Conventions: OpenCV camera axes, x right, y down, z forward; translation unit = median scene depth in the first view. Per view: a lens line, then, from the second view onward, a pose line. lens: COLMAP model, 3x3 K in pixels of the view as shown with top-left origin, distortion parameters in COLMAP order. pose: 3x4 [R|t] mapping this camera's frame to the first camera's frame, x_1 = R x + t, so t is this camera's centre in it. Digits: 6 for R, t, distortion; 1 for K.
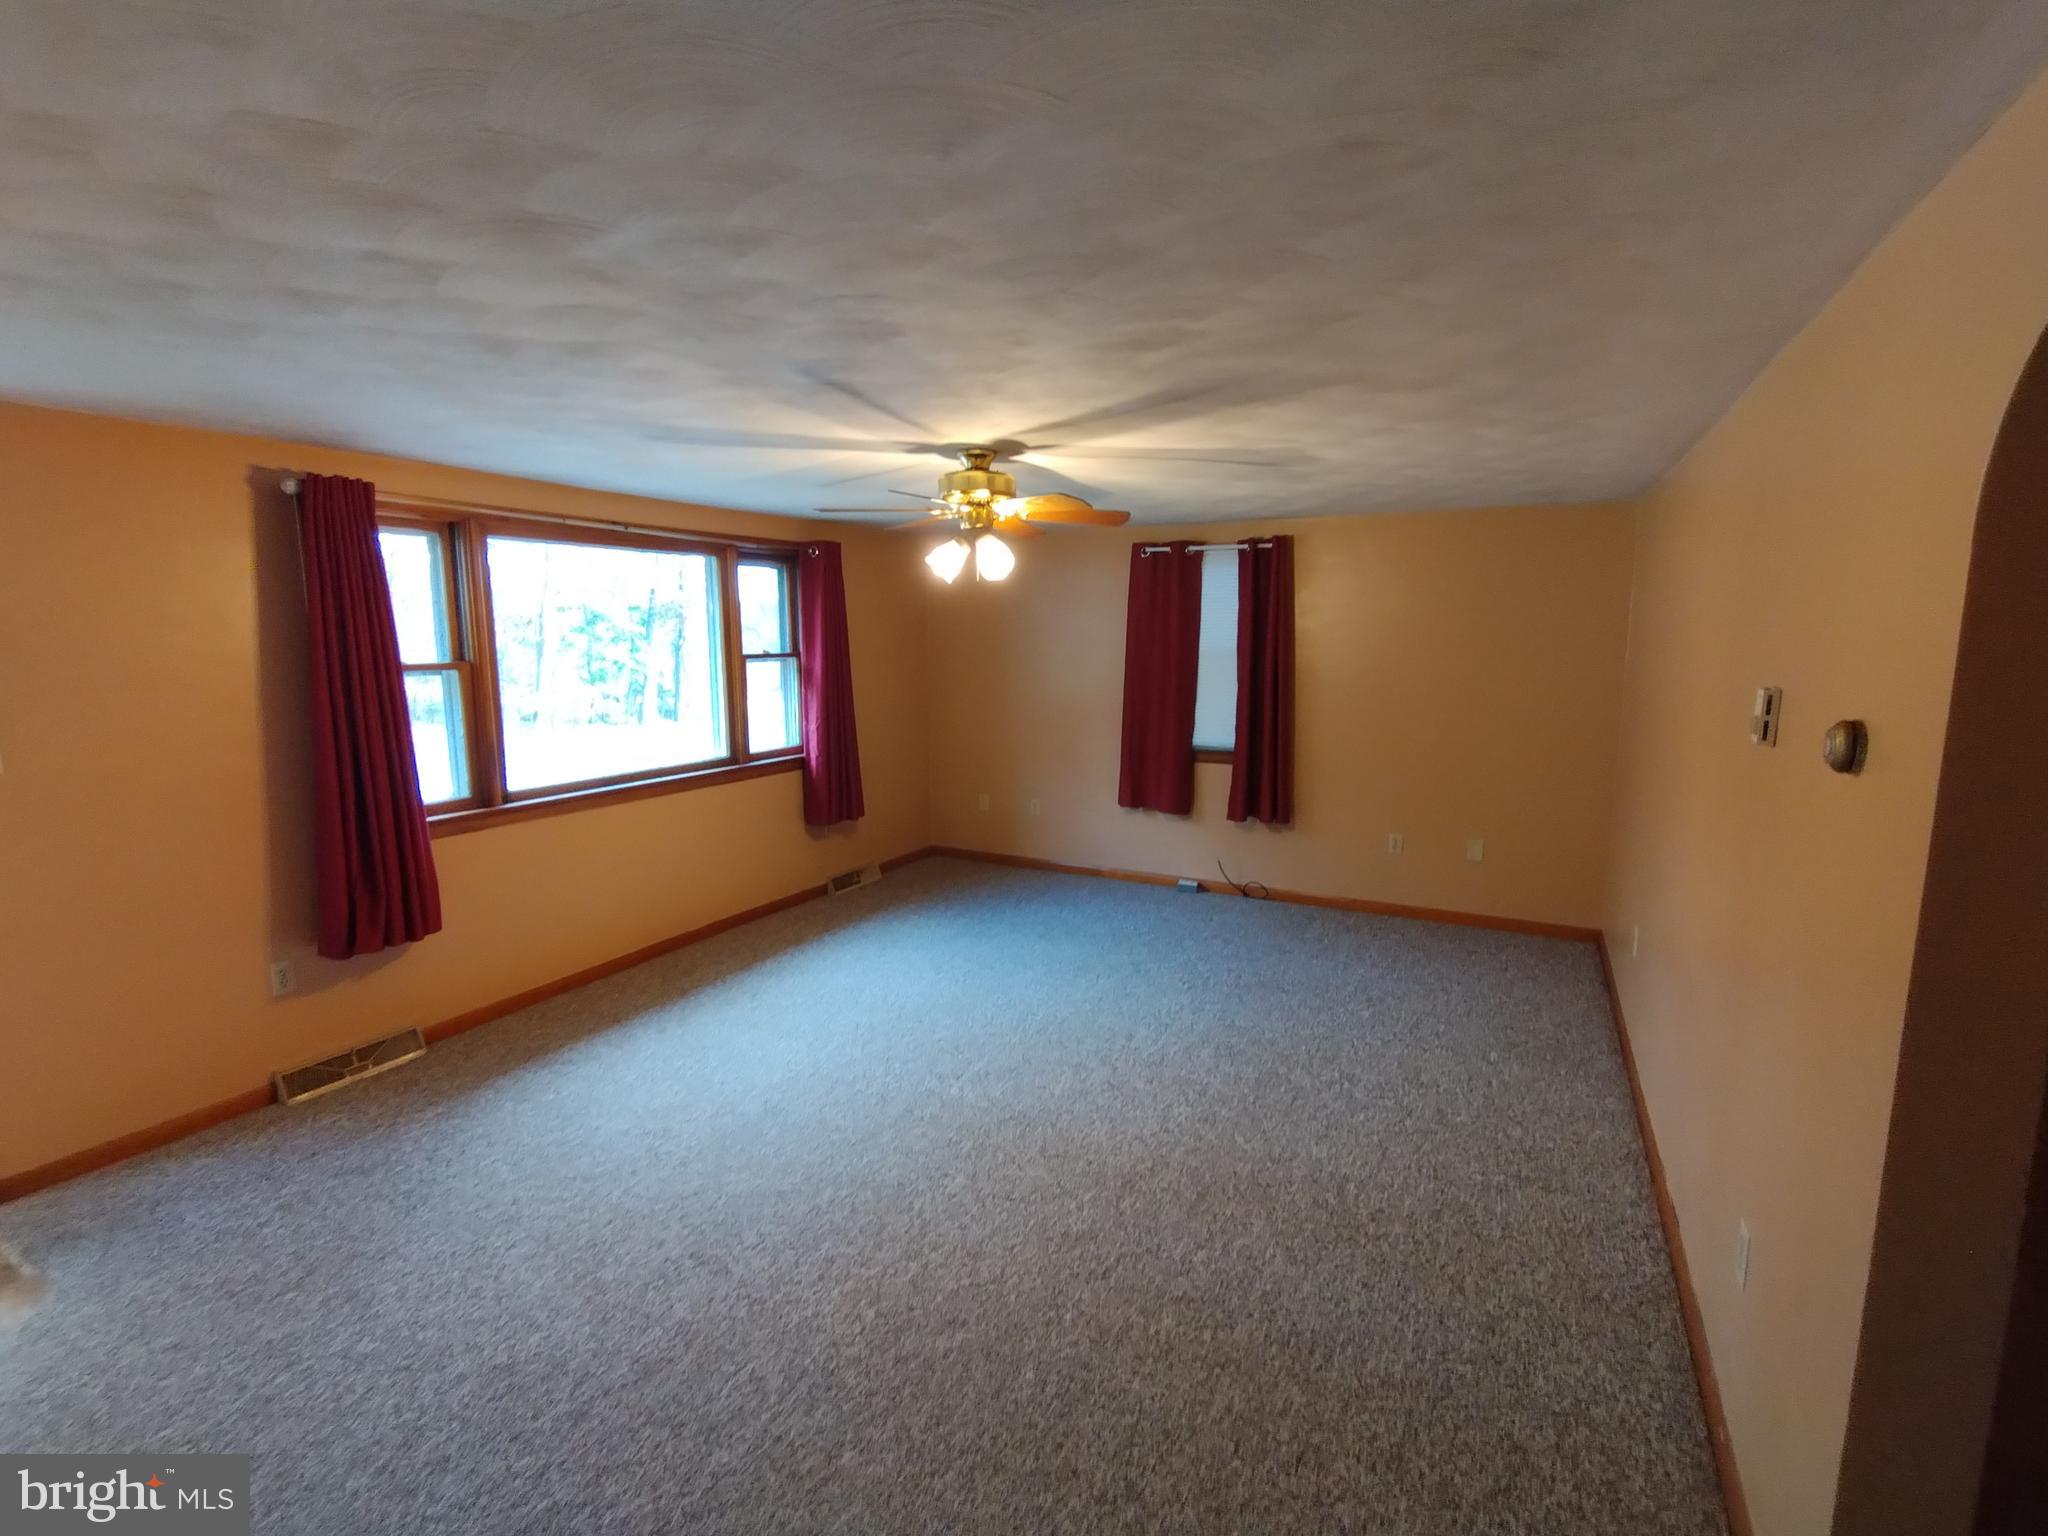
lens RADIAL K [[926.0, 0, 1028.0], [0, 926.0, 767.8], [0, 0, 1]] dist [-0.015434, 0.007586]
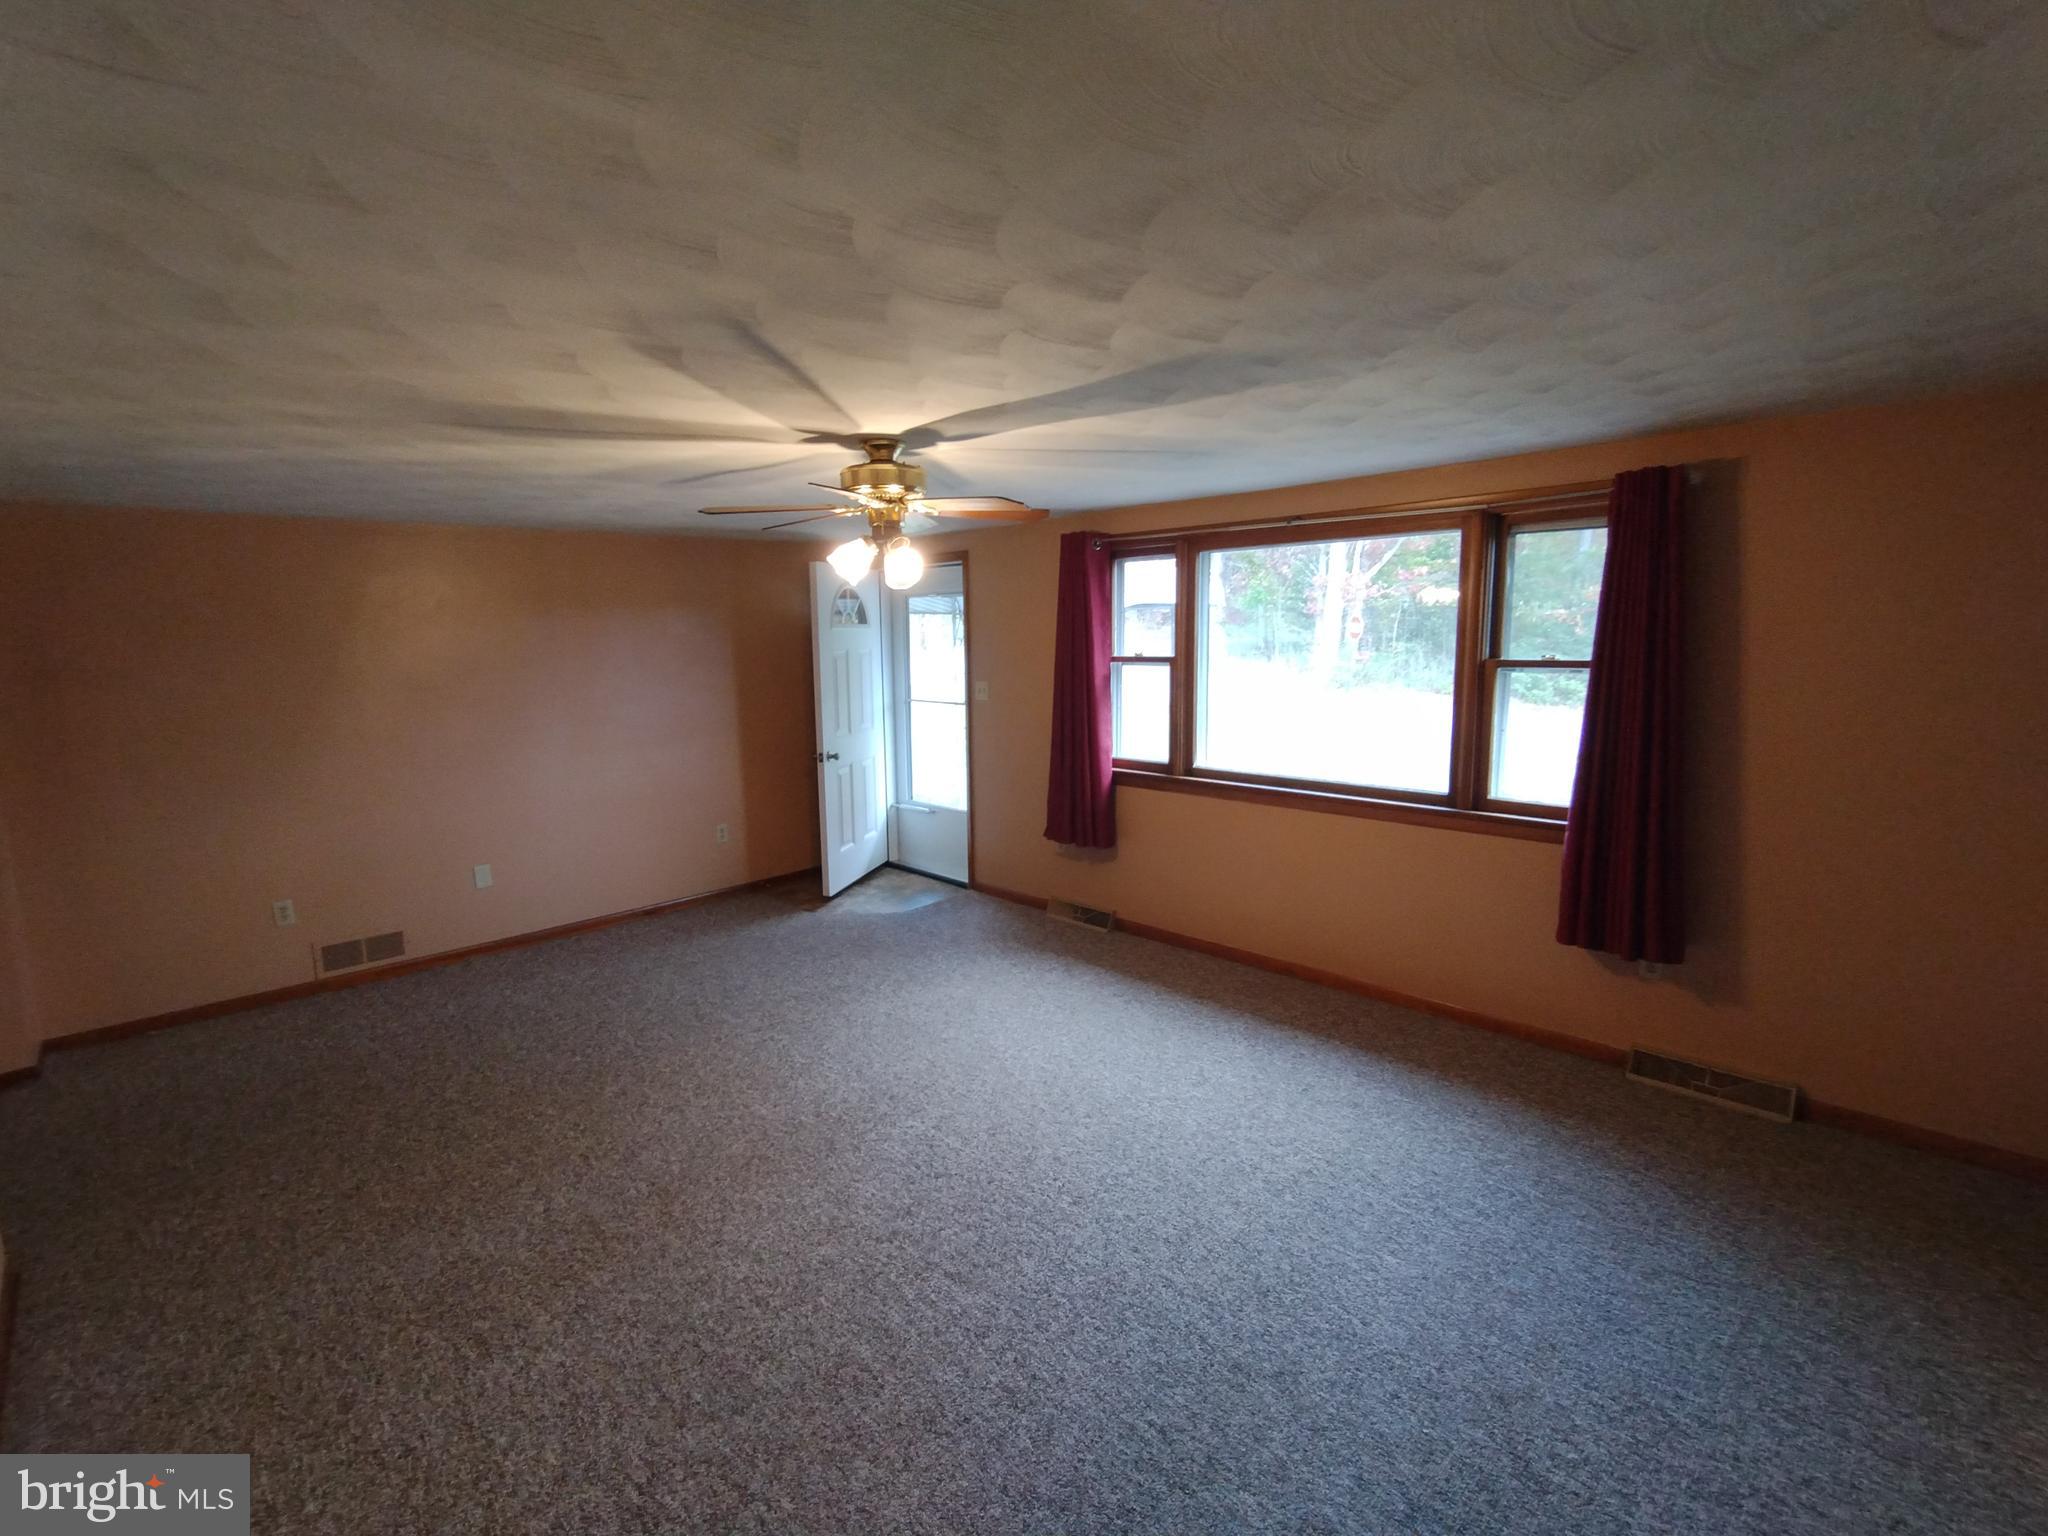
lens RADIAL K [[926.0, 0, 1028.0], [0, 926.0, 767.8], [0, 0, 1]] dist [-0.015434, 0.007586]
pose [[-0.293757, 0.147980, -0.944356, 0.718571], [-0.119877, 0.974441, 0.189984, -0.200336], [0.948333, 0.169015, -0.268510, 1.286215]]
